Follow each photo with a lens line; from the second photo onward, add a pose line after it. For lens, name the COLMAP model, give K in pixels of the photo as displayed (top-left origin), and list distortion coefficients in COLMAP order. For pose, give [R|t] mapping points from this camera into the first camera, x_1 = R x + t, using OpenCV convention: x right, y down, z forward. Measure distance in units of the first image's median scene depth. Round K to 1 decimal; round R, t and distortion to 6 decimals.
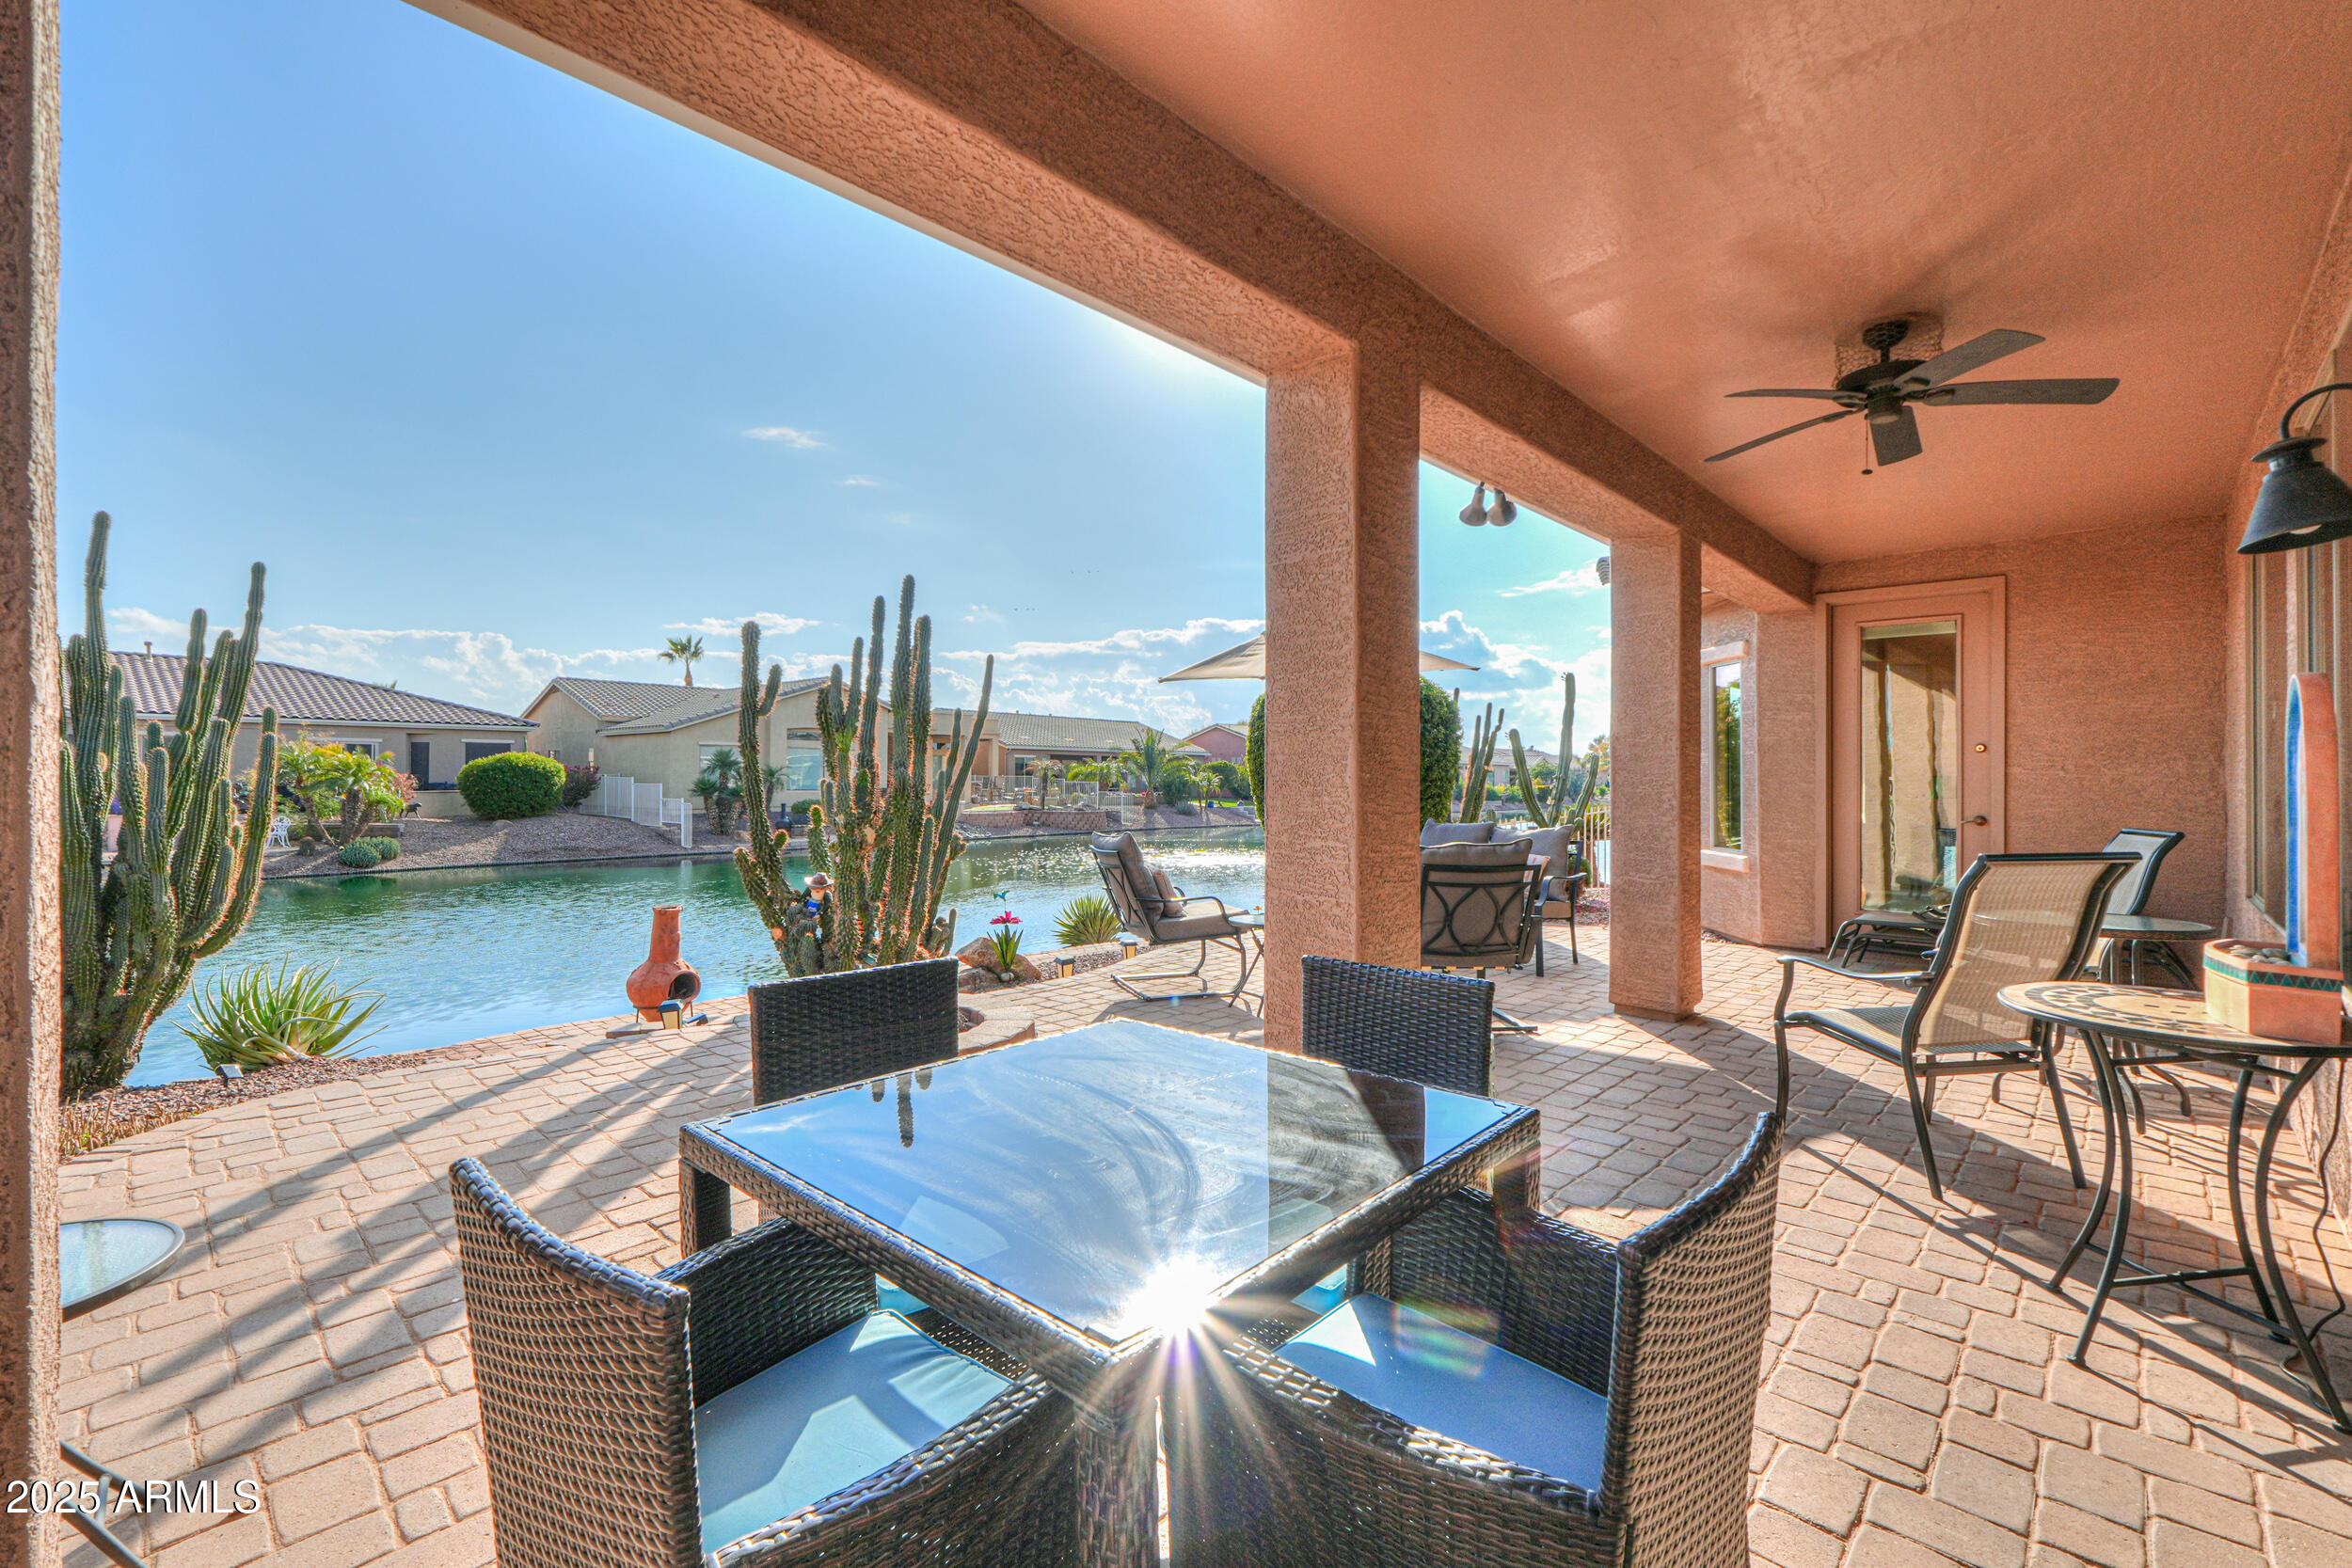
lens RADIAL K [[1001.1, 0, 1187.2], [0, 1001.1, 766.8], [0, 0, 1]] dist [-0.000566, -0.000421]
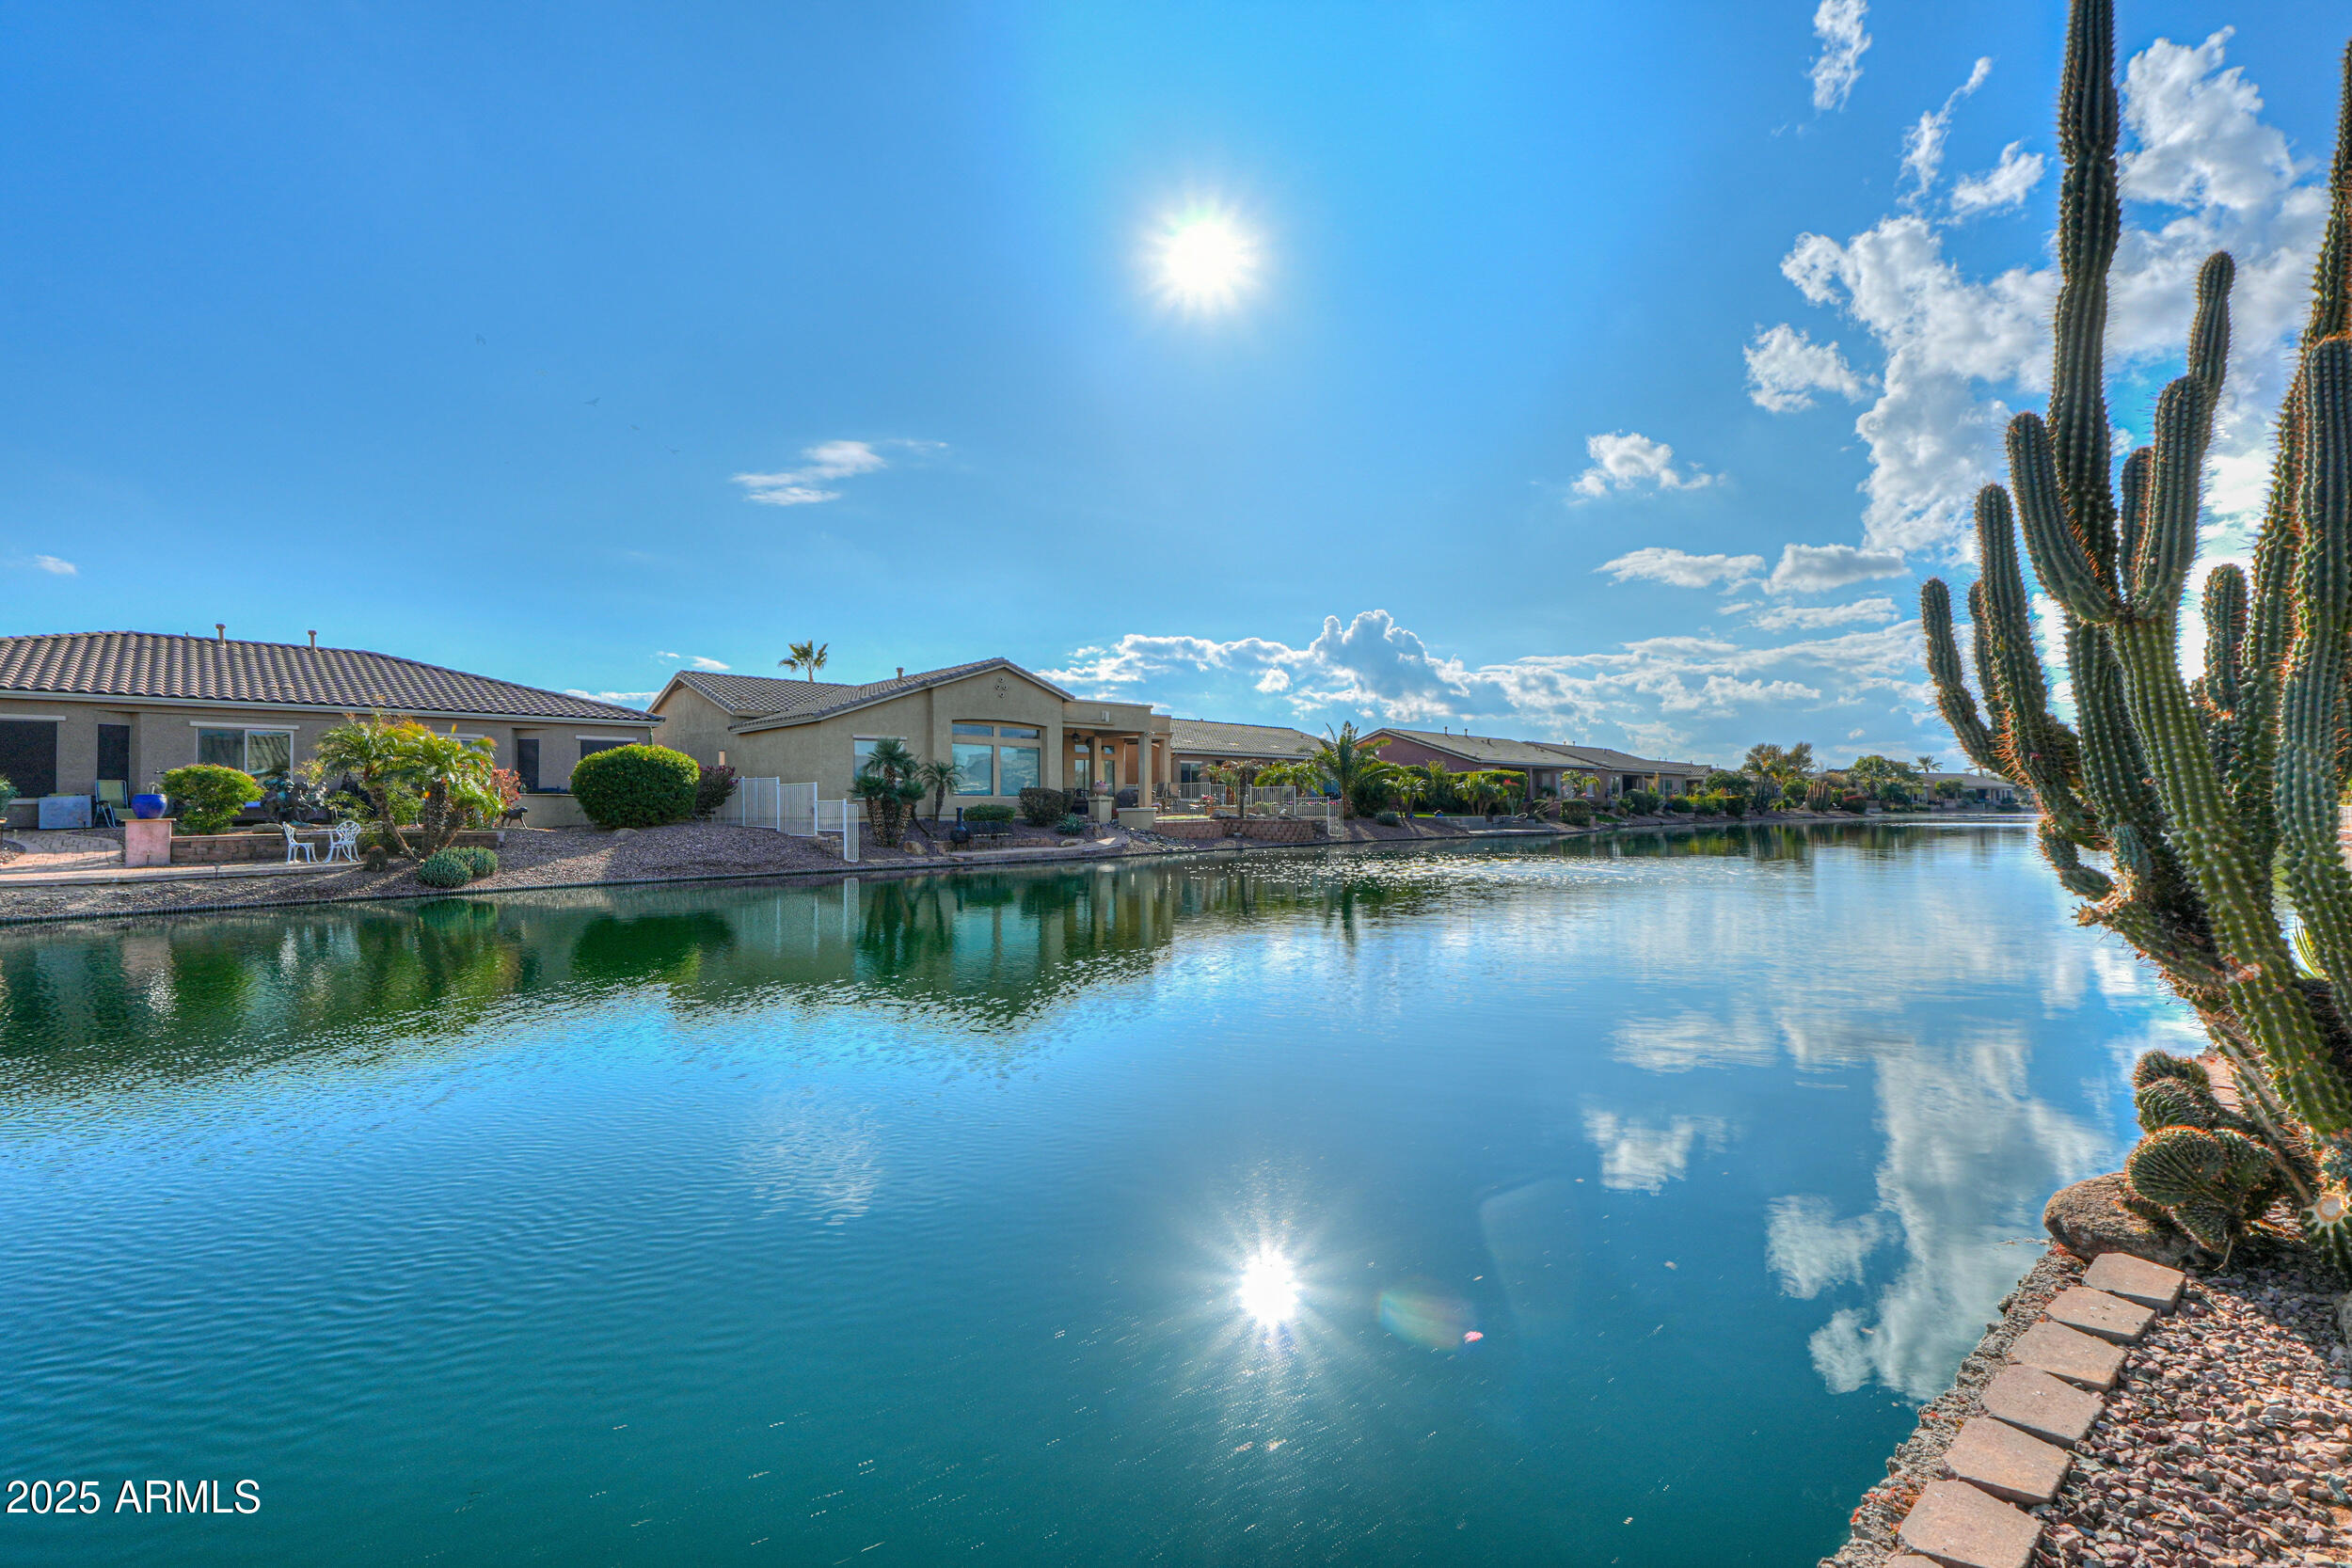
lens RADIAL K [[987.9, 0, 1176.0], [0, 987.9, 784.0], [0, 0, 1]] dist [0.001385, 0.000210]
pose [[0.996317, -0.016541, -0.084138, -0.183313], [0.015533, 0.999800, -0.012621, 0.033739], [0.084330, 0.011268, 0.996374, 0.256559]]
